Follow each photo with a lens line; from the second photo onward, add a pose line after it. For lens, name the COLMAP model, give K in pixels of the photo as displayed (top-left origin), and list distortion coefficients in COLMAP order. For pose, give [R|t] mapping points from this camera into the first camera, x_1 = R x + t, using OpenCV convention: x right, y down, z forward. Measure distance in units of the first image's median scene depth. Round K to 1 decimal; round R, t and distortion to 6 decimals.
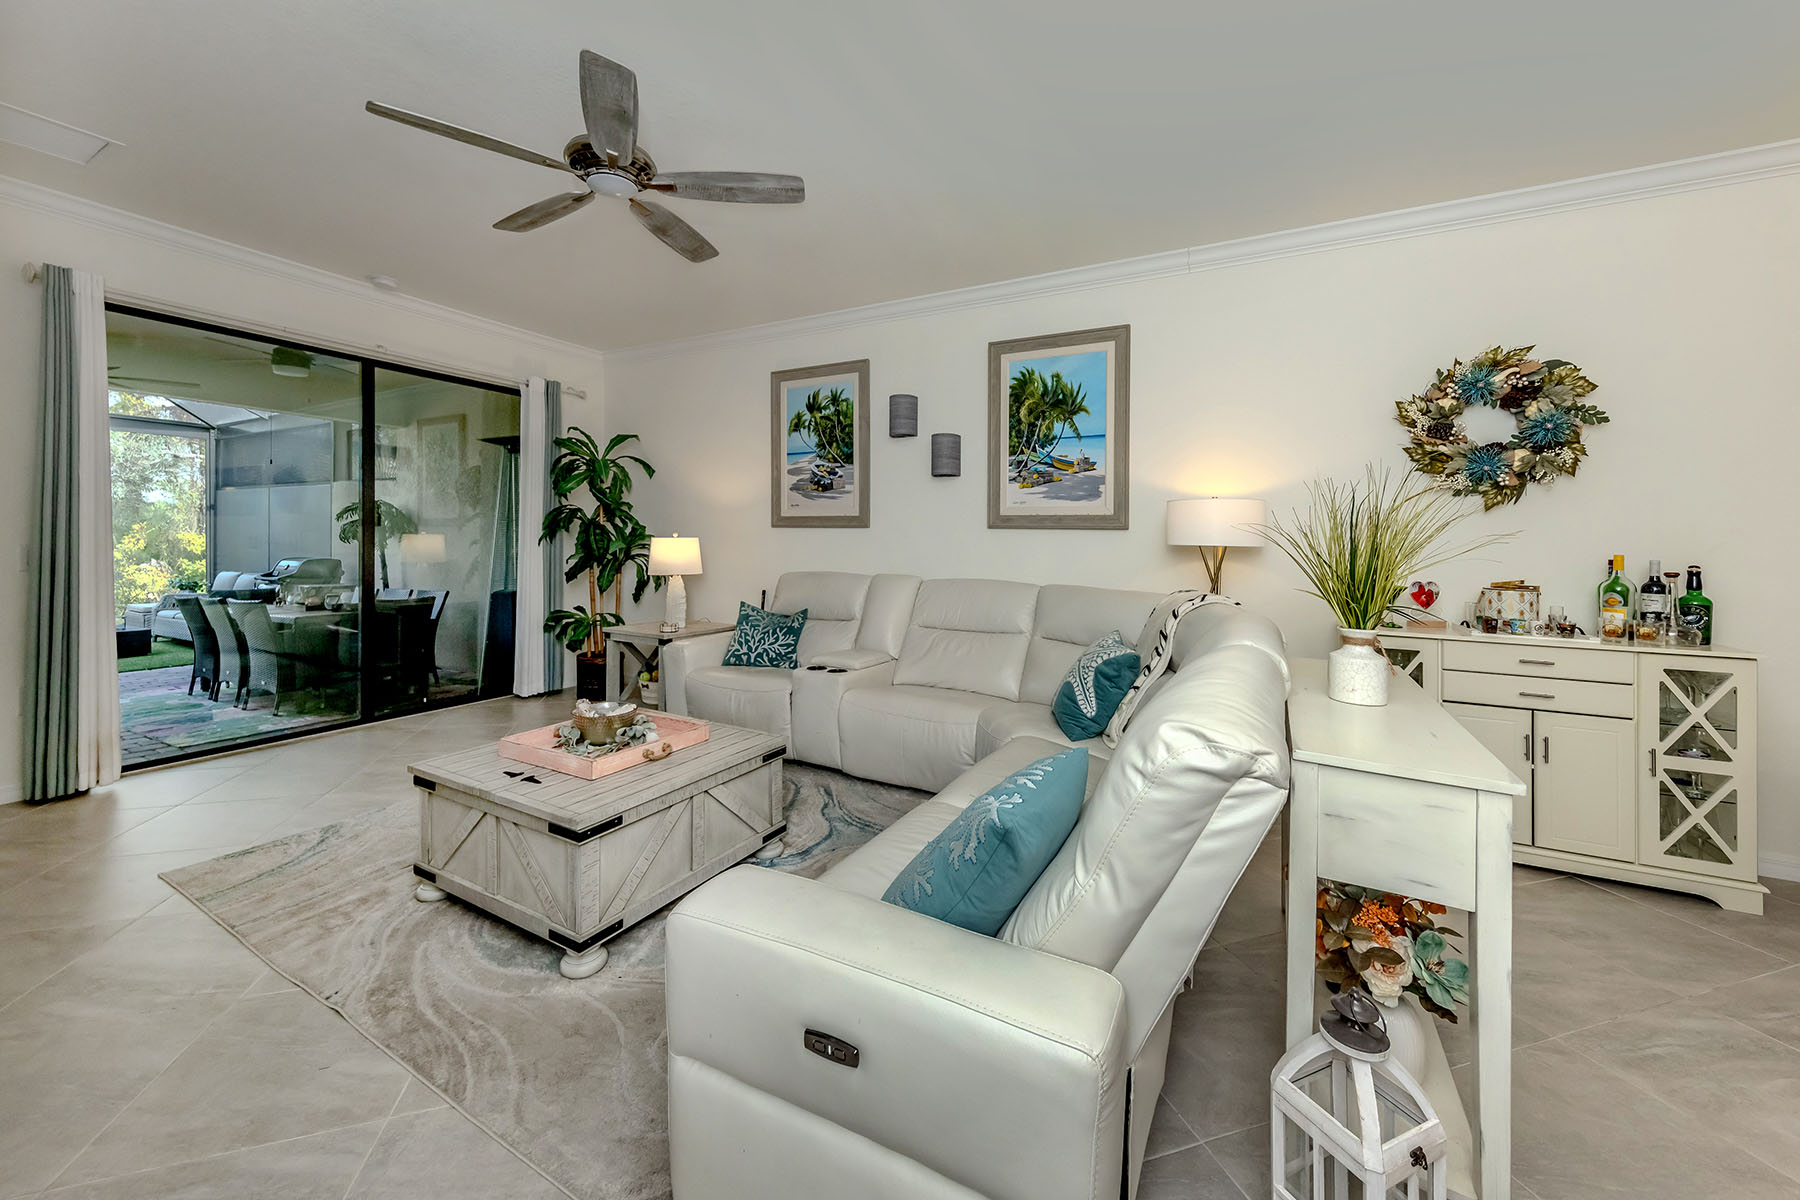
lens RADIAL K [[658.1, 0, 954.0], [0, 658.1, 525.4], [0, 0, 1]] dist [0.003570, 0.000026]
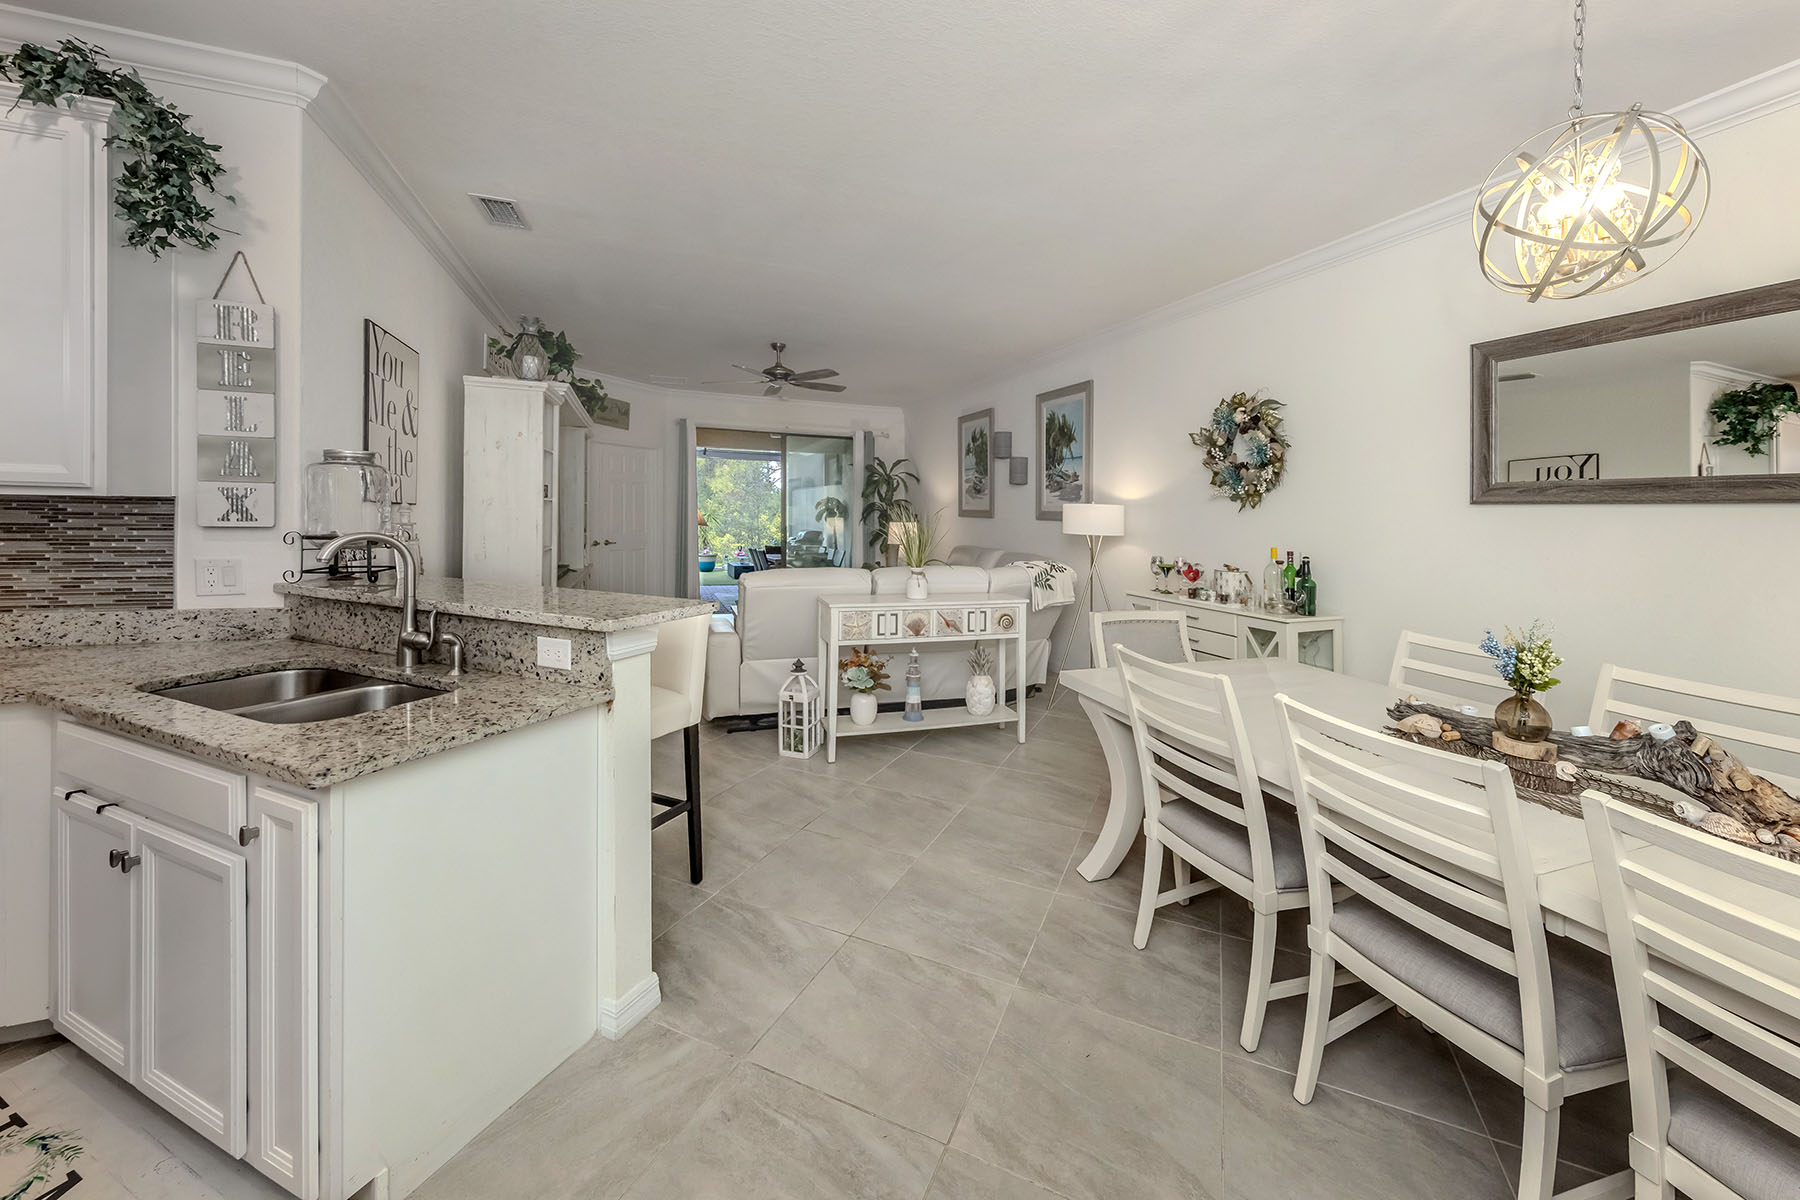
lens RADIAL K [[679.7, 0, 927.3], [0, 679.7, 523.7], [0, 0, 1]] dist [0.002584, -0.000274]
pose [[0.757432, 0.013491, -0.652775, 0.902368], [0.004794, 0.999645, 0.026222, -0.028906], [0.652897, -0.022991, 0.757098, -0.342139]]
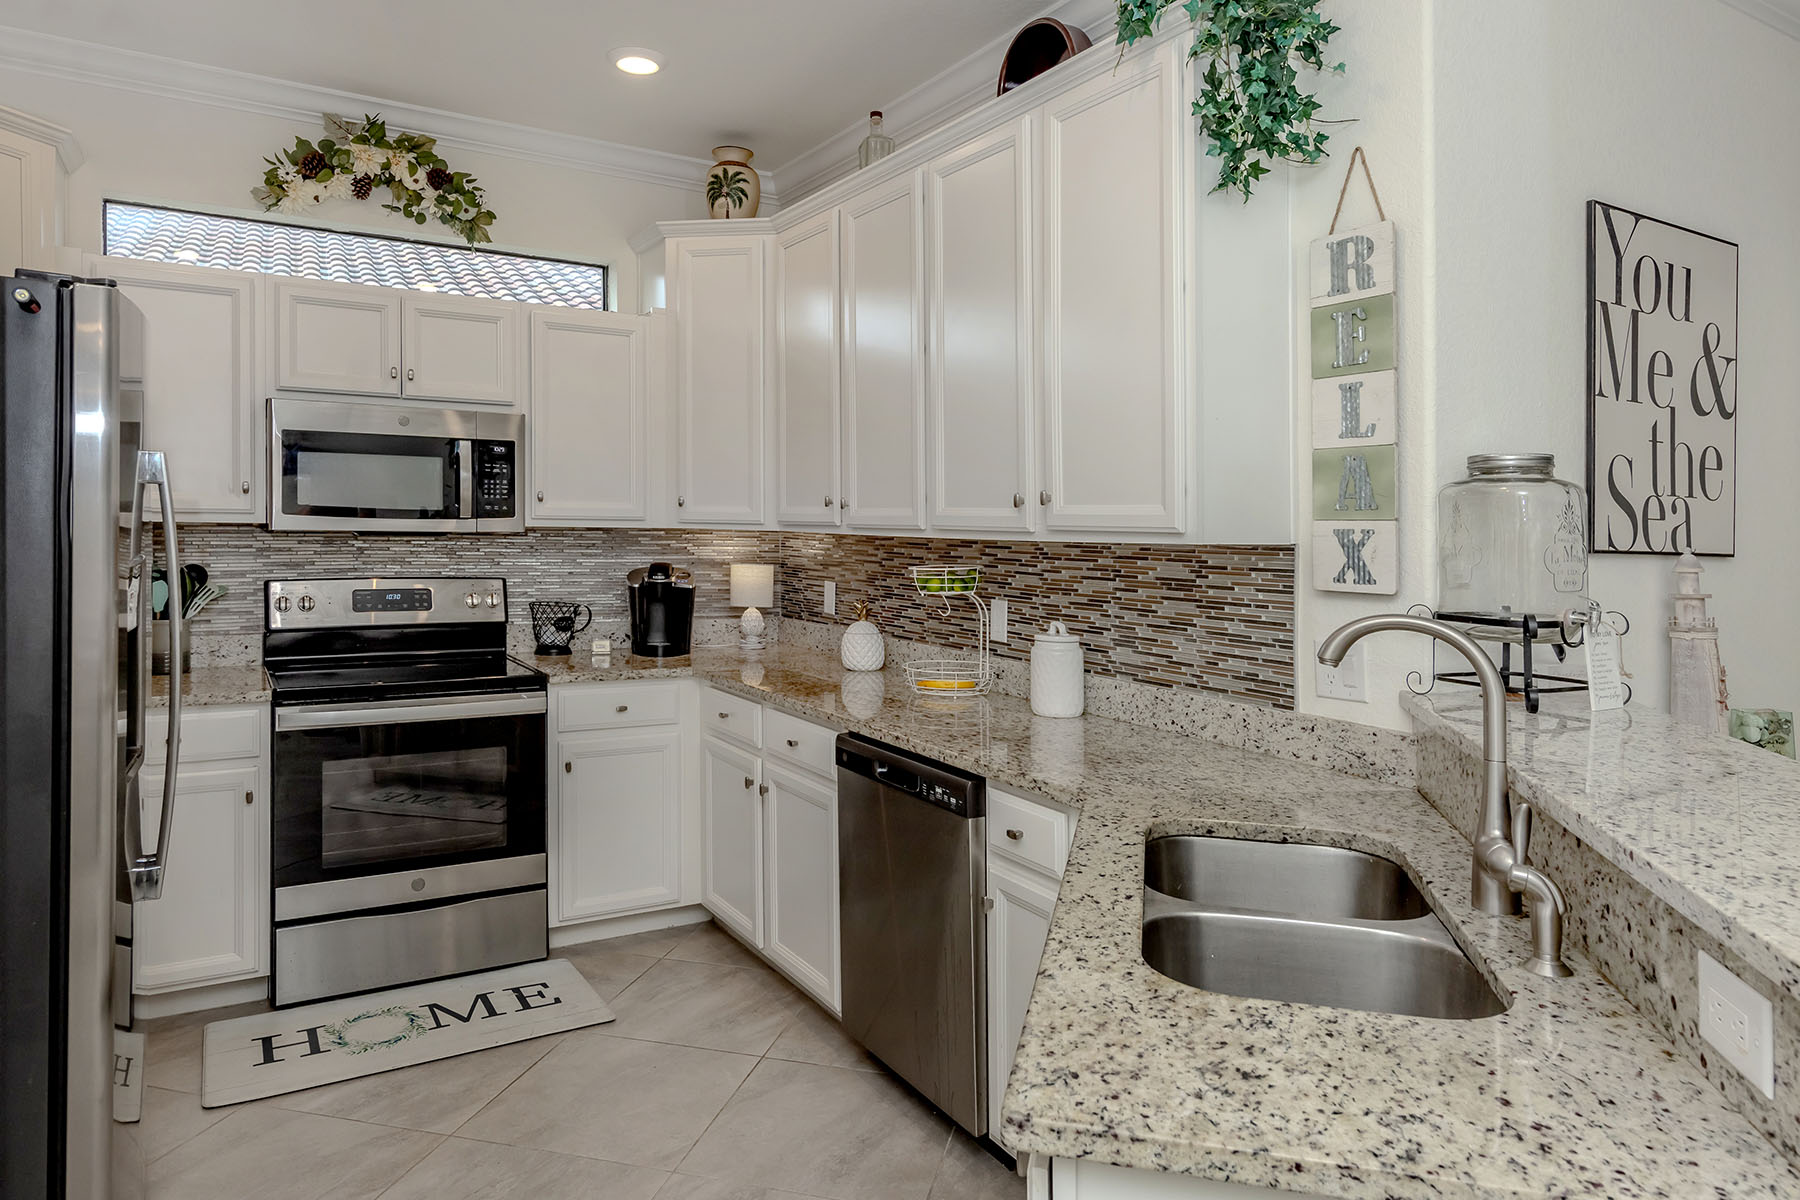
lens RADIAL K [[1139.0, 0, 891.4], [0, 1139.0, 536.1], [0, 0, 1]] dist [0.009733, -0.003541]
pose [[-0.528774, -0.014234, -0.848643, 0.734778], [-0.001950, 0.999877, -0.015556, -0.033311], [0.848760, -0.006571, -0.528737, -0.189811]]
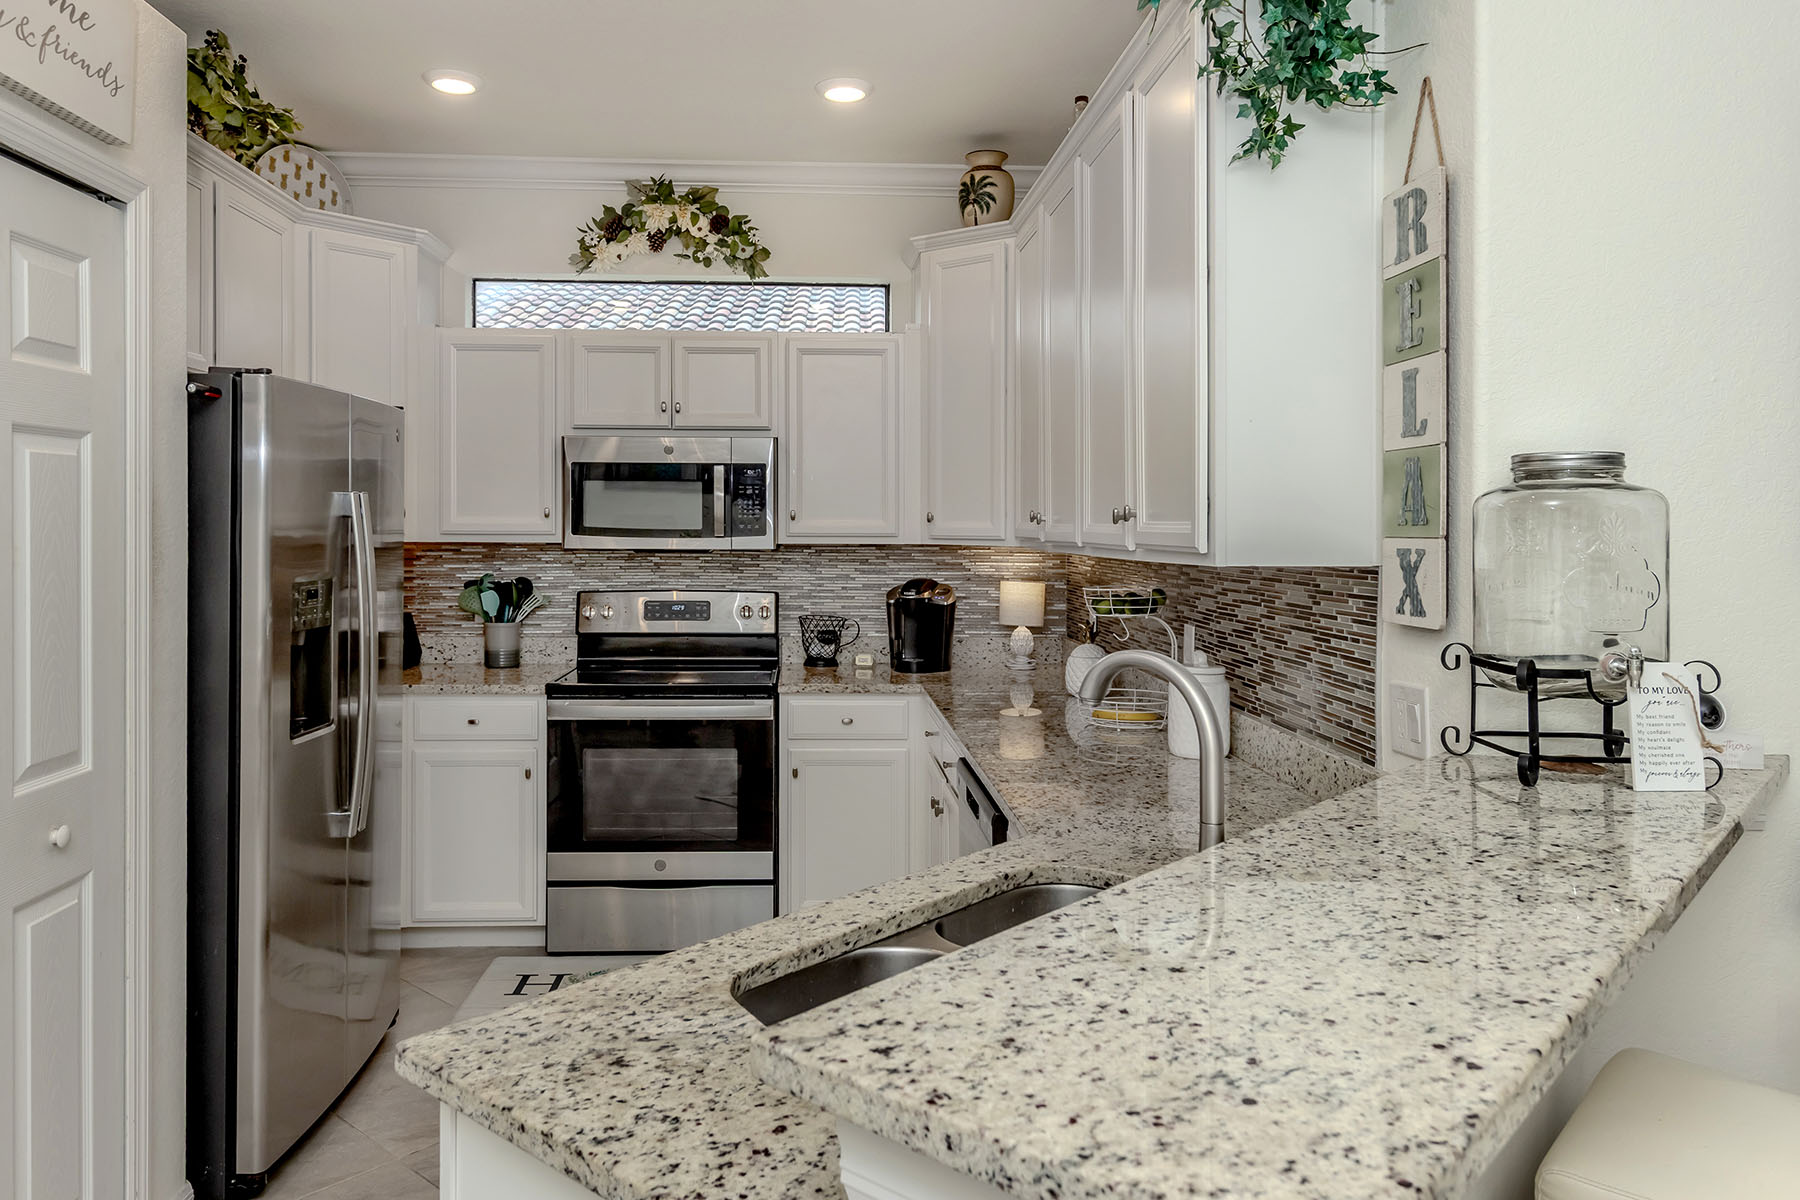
lens RADIAL K [[1250.6, 0, 874.2], [0, 1250.6, 552.1], [0, 0, 1]] dist [0.005782, 0.001141]
pose [[-0.866804, -0.008028, -0.498584, 0.579475], [-0.004738, 0.999958, -0.007864, -0.039399], [0.498627, -0.004455, -0.866805, 0.030843]]
